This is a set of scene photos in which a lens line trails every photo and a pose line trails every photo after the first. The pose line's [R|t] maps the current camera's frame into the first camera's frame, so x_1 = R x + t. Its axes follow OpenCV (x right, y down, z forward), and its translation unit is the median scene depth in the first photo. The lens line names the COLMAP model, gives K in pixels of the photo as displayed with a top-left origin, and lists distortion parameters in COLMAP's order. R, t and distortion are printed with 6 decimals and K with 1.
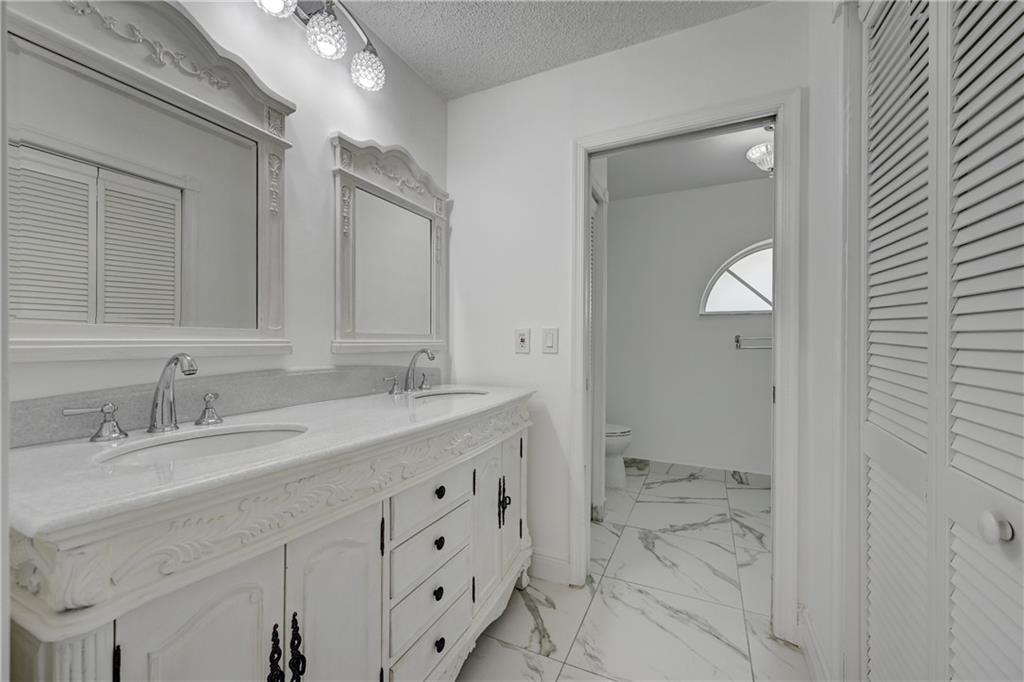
lens RADIAL K [[406.0, 0, 512.2], [0, 406.0, 343.9], [0, 0, 1]] dist [0.004252, -0.000072]
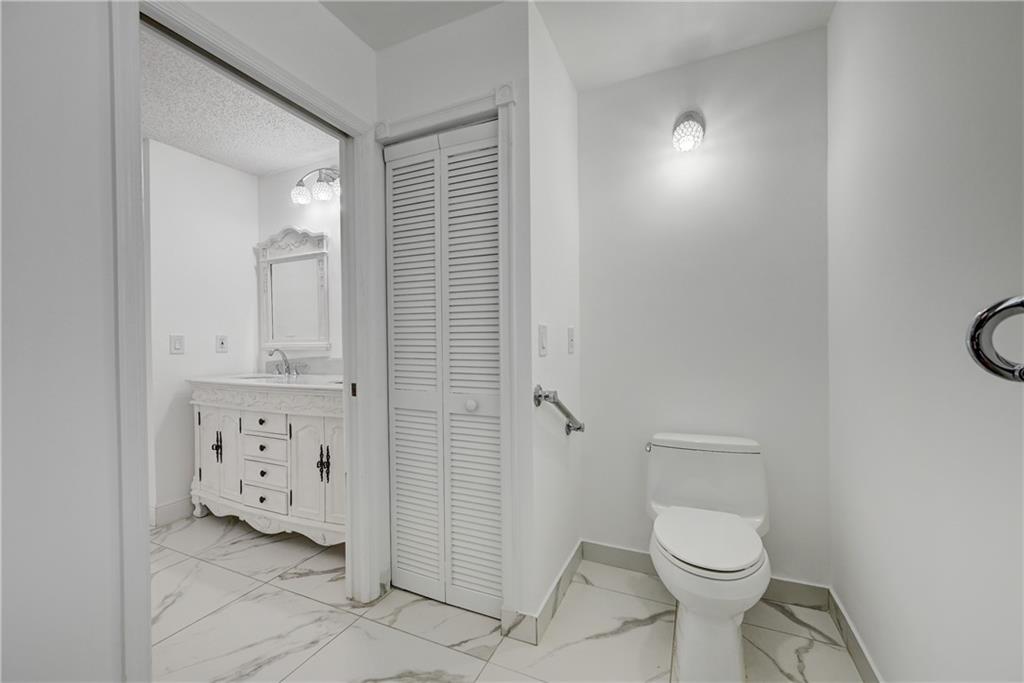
lens RADIAL K [[406.0, 0, 511.9], [0, 406.0, 346.0], [0, 0, 1]] dist [0.004252, -0.000072]
pose [[0.017941, 0.005435, -0.999824, 1.199169], [0.006126, 0.999966, 0.005545, -0.000349], [0.999820, -0.006224, 0.017907, 1.450001]]
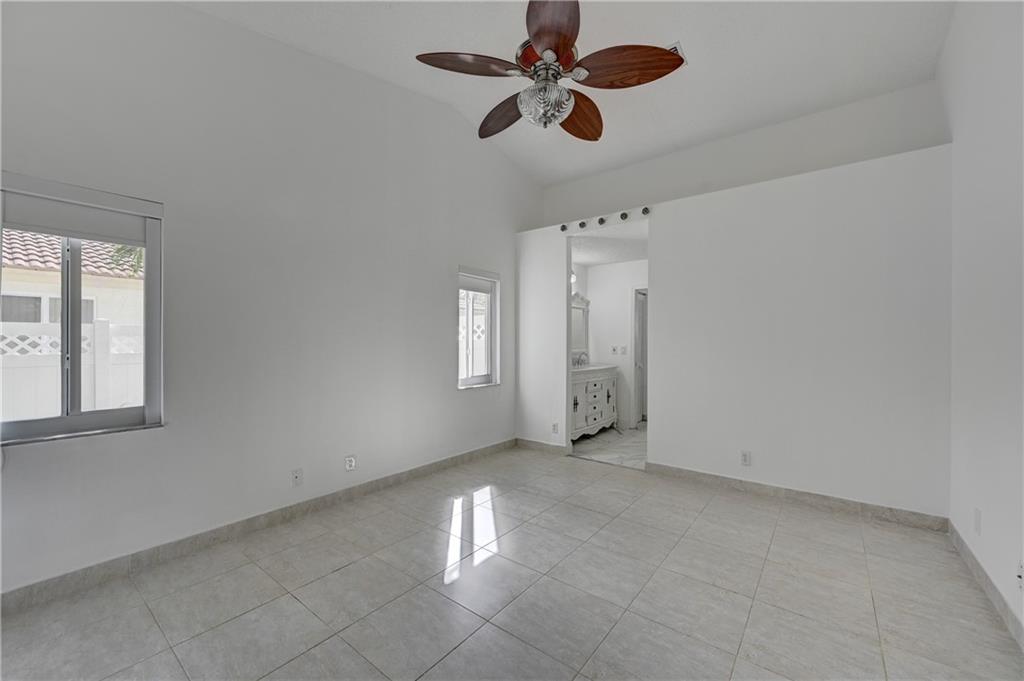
lens RADIAL K [[405.6, 0, 513.4], [0, 405.6, 345.1], [0, 0, 1]] dist [0.002473, 0.000020]
pose [[0.976393, 0.003572, -0.215972, -0.062971], [-0.002985, 0.999991, 0.003044, -0.058575], [0.215981, -0.002328, 0.976395, -2.367718]]
